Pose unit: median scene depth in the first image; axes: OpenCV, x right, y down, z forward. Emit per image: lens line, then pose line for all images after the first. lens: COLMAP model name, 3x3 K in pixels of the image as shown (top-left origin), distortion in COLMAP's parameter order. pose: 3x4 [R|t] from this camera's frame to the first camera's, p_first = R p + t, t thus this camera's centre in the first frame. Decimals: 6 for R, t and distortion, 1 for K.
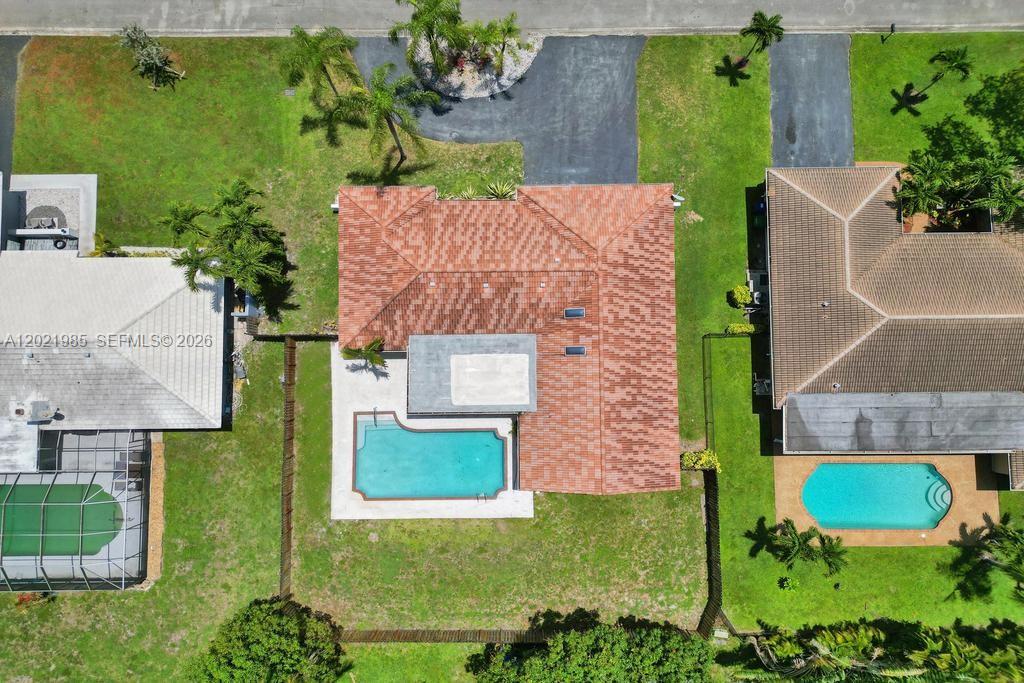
lens RADIAL K [[654.3, 0, 509.5], [0, 654.3, 336.4], [0, 0, 1]] dist [0.064310, -0.058666]
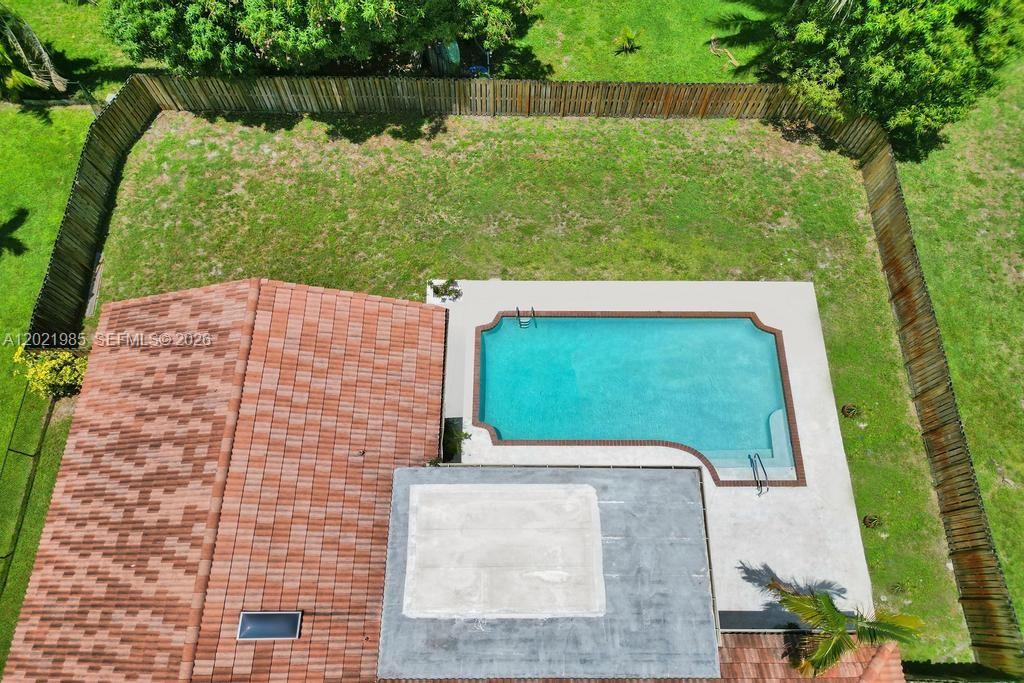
lens RADIAL K [[652.9, 0, 515.9], [0, 652.9, 337.5], [0, 0, 1]] dist [0.051605, -0.035591]
pose [[-0.999865, -0.014260, -0.008198, -0.030880], [0.009178, -0.897303, 0.441320, 0.003832], [-0.013649, 0.441185, 0.897313, 0.558721]]
